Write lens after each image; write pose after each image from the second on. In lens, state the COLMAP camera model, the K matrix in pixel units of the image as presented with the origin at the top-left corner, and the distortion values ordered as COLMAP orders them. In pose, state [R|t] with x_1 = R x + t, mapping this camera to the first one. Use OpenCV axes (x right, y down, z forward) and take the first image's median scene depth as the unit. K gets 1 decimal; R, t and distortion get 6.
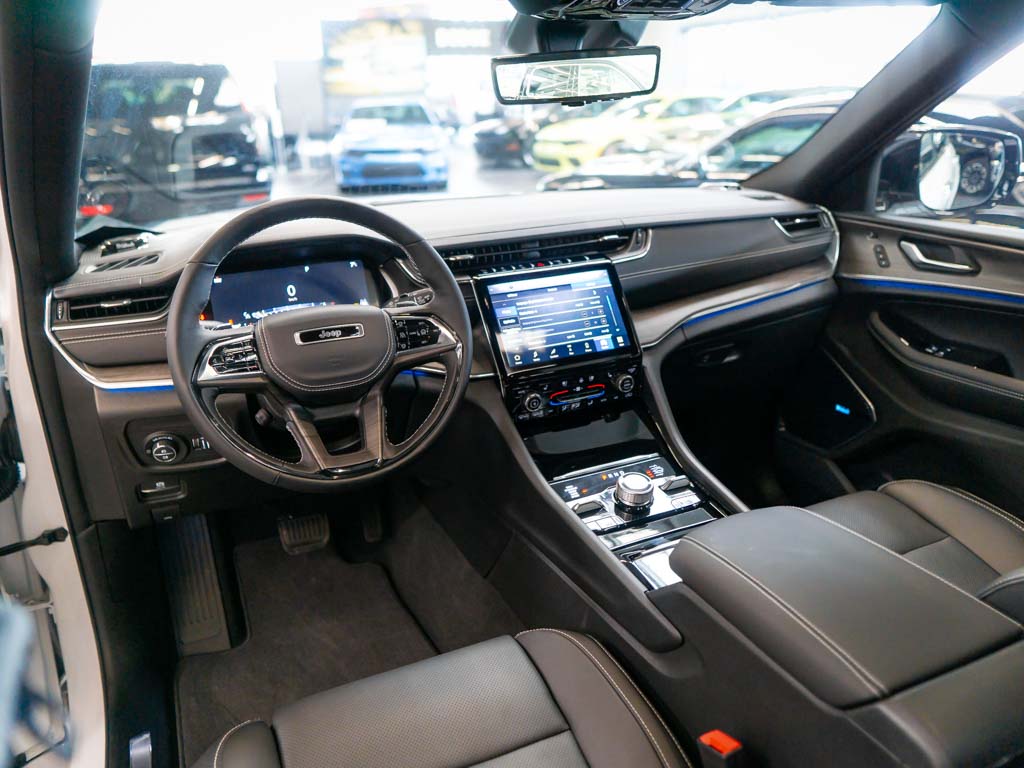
lens RADIAL K [[793.3, 0, 503.3], [0, 793.3, 376.9], [0, 0, 1]] dist [-0.004614, -0.005648]
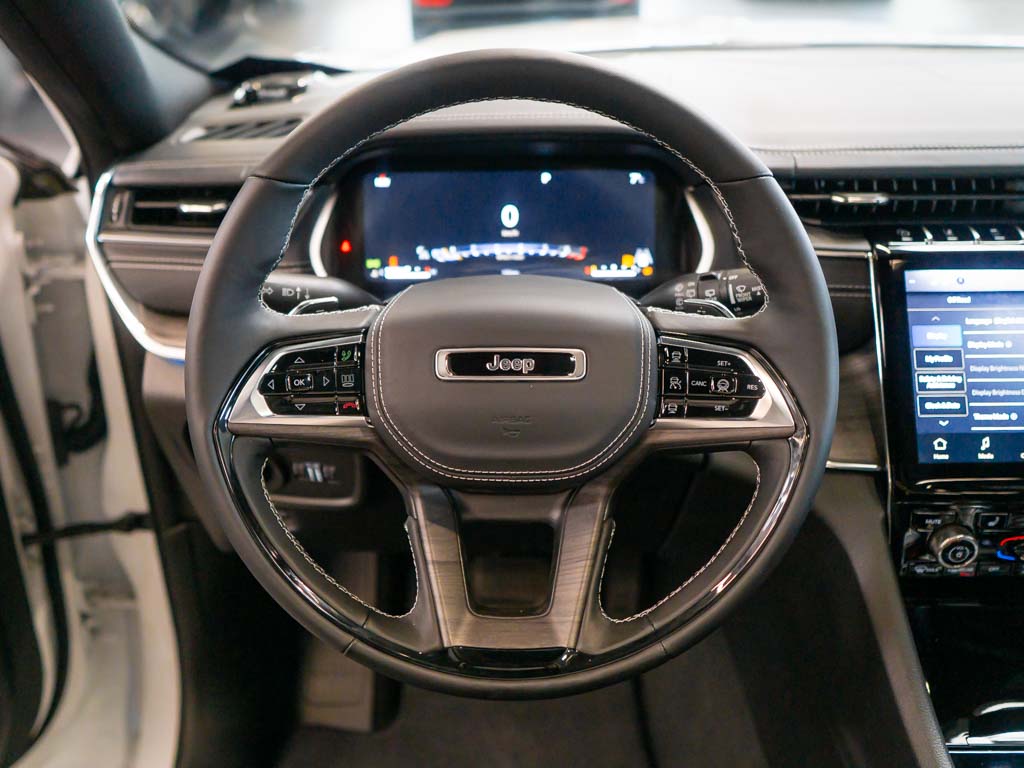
lens RADIAL K [[997.9, 0, 505.3], [0, 997.9, 342.3], [0, 0, 1]] dist [-0.007913, 0.000000]
pose [[0.909355, 0.196503, -0.366688, -0.010246], [-0.155234, 0.978029, 0.139143, -0.113276], [0.385973, -0.069608, 0.919880, 0.365742]]
